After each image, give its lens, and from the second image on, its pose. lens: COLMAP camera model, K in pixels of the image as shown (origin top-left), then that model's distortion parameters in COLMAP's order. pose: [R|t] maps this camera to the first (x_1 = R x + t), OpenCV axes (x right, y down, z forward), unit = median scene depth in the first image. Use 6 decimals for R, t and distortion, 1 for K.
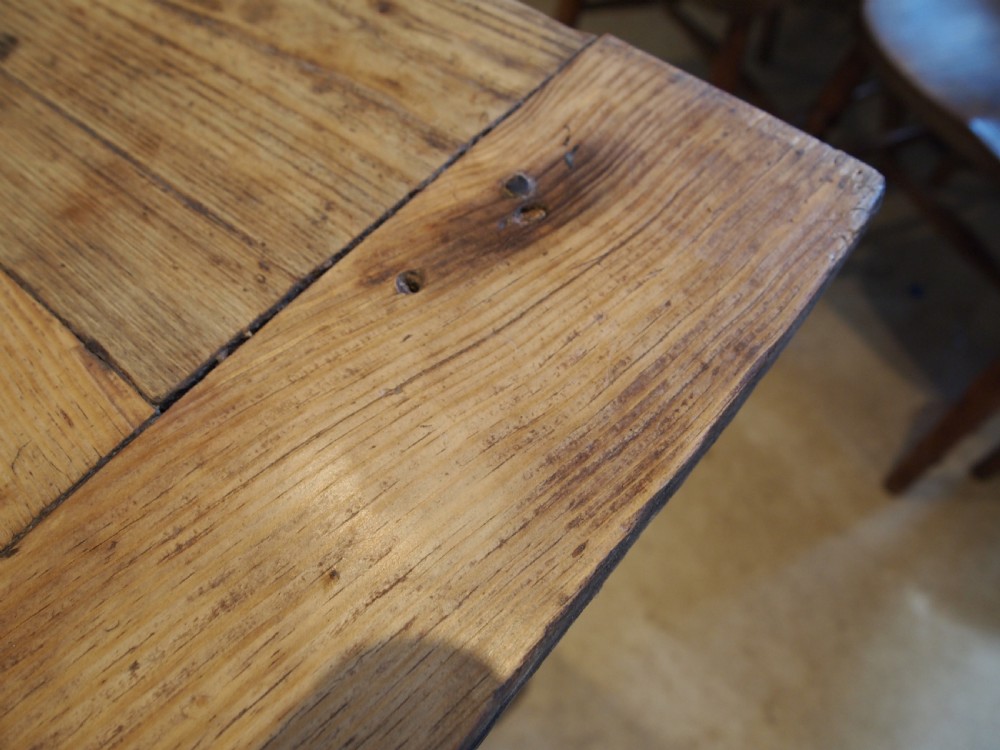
lens RADIAL K [[793.7, 0, 505.9], [0, 793.7, 372.2], [0, 0, 1]] dist [-0.050582, -0.000181]
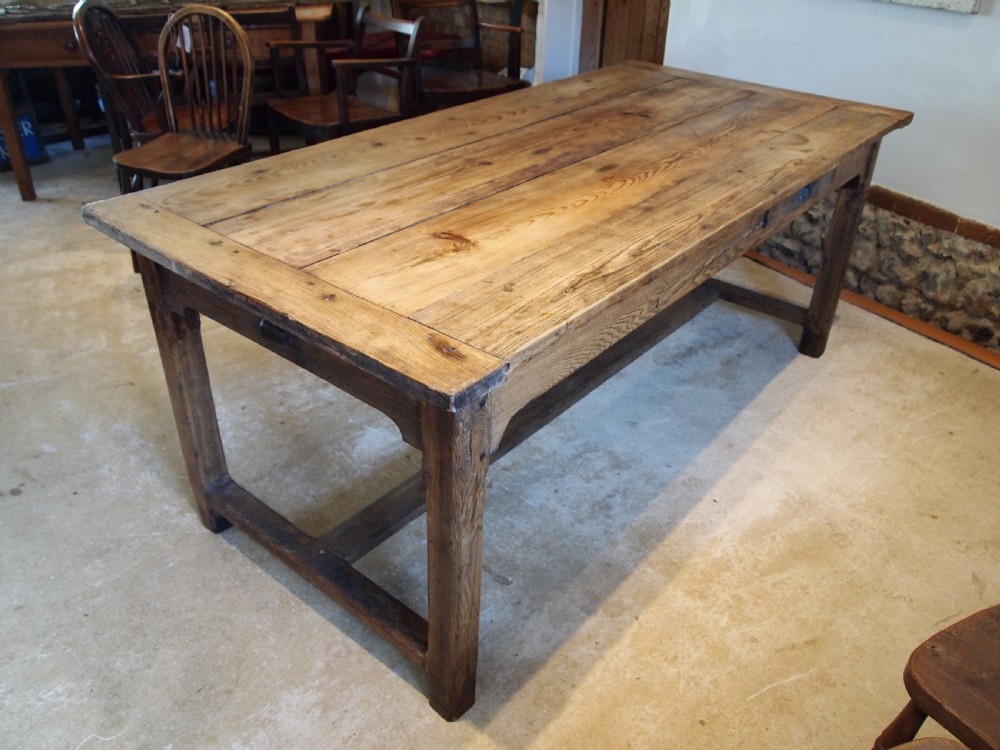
lens RADIAL K [[793.7, 0, 506.8], [0, 793.7, 373.4], [0, 0, 1]] dist [-0.050582, -0.000181]
pose [[-0.000399, 0.547250, -0.836969, 3.636083], [-0.864263, 0.420840, 0.275577, -1.577206], [0.503040, 0.723472, 0.472800, -0.843135]]
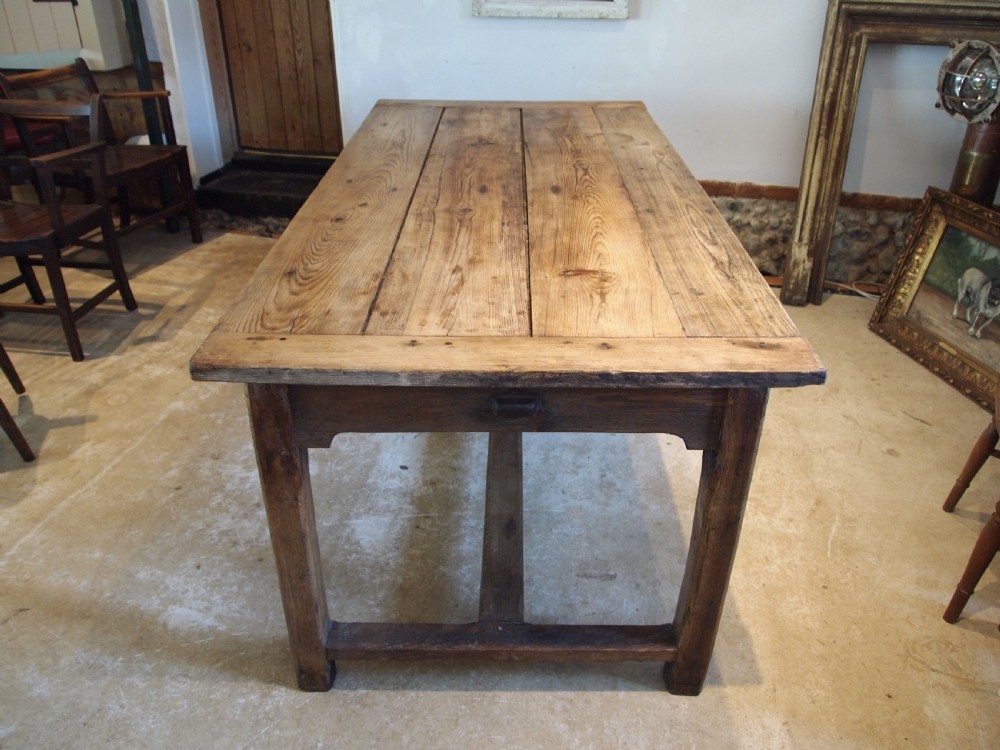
lens RADIAL K [[793.7, 0, 503.2], [0, 793.7, 373.5], [0, 0, 1]] dist [-0.050582, -0.000181]
pose [[0.626410, 0.402556, -0.667502, 2.361857], [-0.669382, 0.716593, -0.196013, 1.965084], [0.399421, 0.569599, 0.718345, -3.147057]]
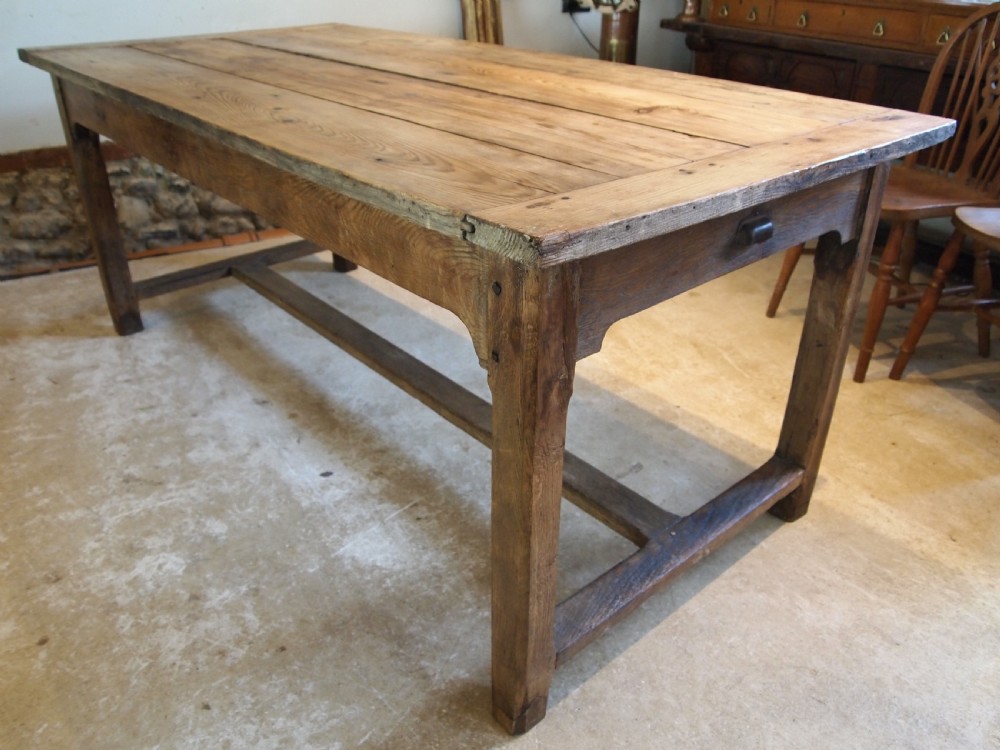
lens RADIAL K [[793.7, 0, 499.3], [0, 793.7, 374.2], [0, 0, 1]] dist [-0.050582, -0.000181]
pose [[0.985573, 0.098804, -0.137417, -1.621580], [-0.153305, 0.865179, -0.477454, 4.067610], [0.071717, 0.491632, 0.867845, -2.854111]]
